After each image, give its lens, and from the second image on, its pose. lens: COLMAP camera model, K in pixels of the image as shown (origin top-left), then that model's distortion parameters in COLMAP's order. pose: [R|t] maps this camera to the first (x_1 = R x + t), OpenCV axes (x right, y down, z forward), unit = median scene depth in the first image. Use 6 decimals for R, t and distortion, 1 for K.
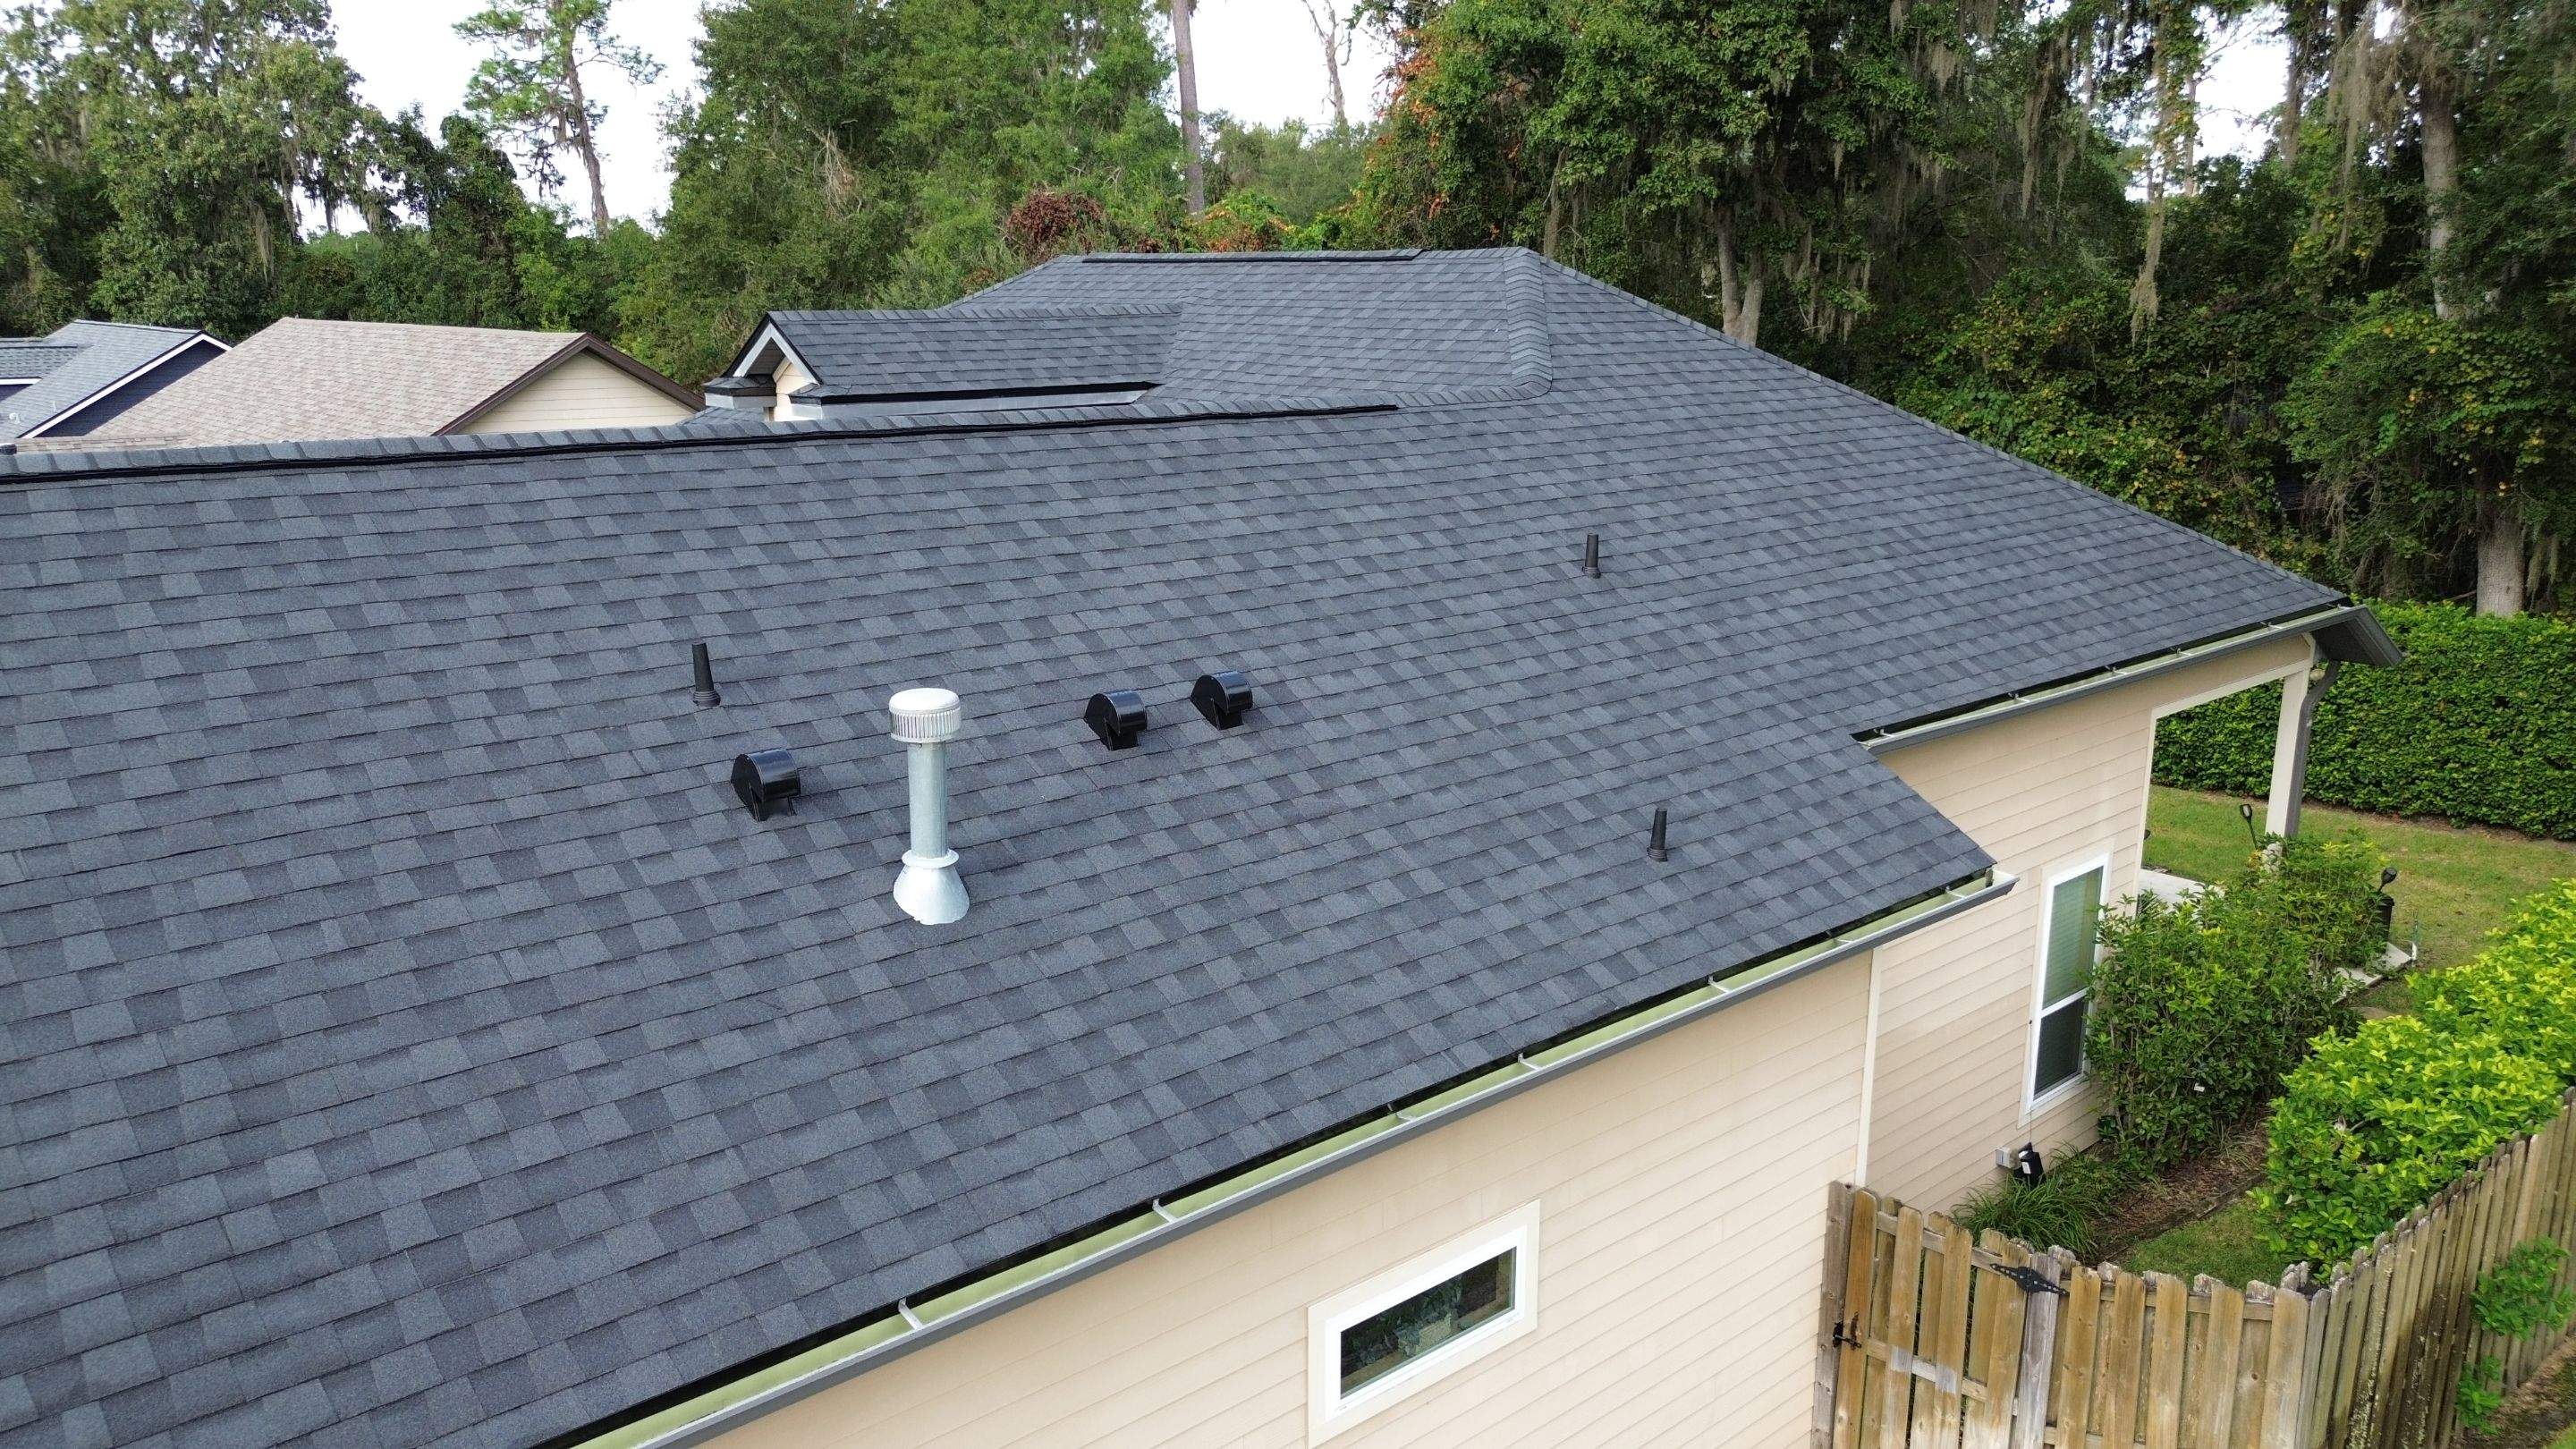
lens RADIAL K [[1886.5, 0, 1226.9], [0, 1886.5, 787.6], [0, 0, 1]] dist [0.125976, -0.187927]
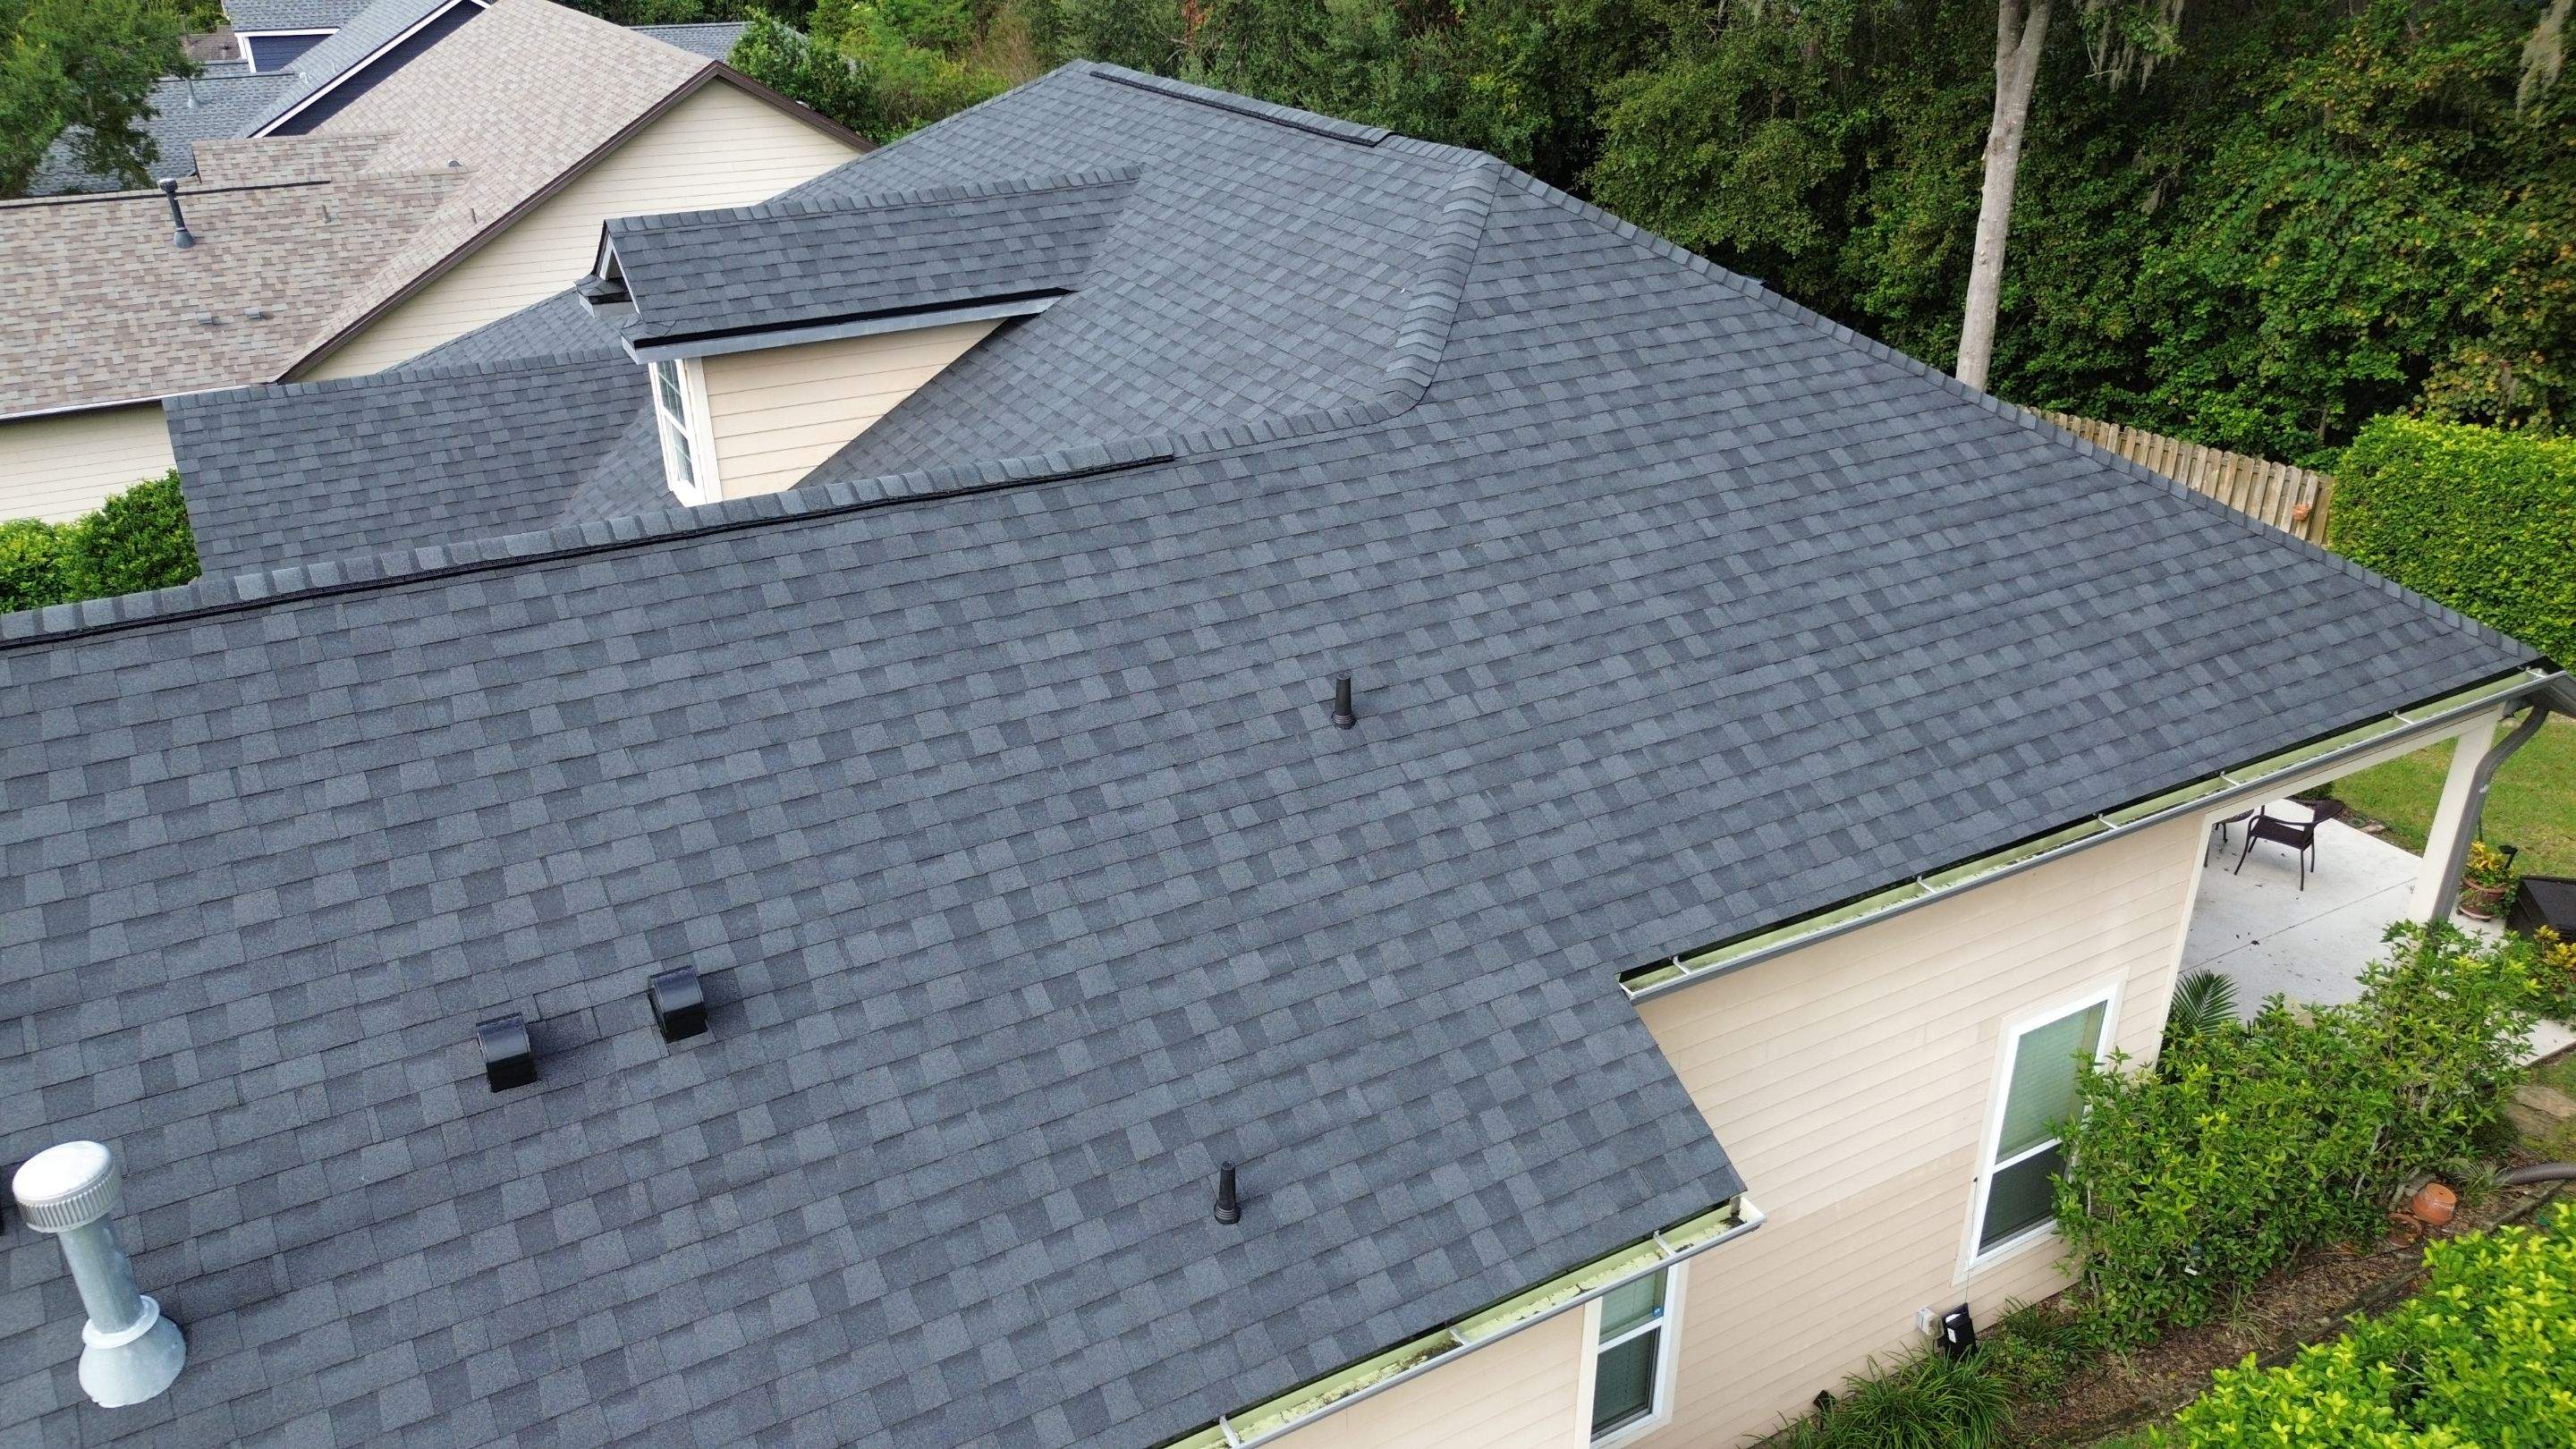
lens RADIAL K [[1829.3, 0, 1288.0], [0, 1829.3, 724.5], [0, 0, 1]] dist [0.070055, -0.061040]
pose [[0.977168, 0.086351, -0.194128, 0.252705], [-0.042922, 0.975077, 0.217674, -0.220499], [0.208086, -0.204372, 0.956521, 0.199159]]
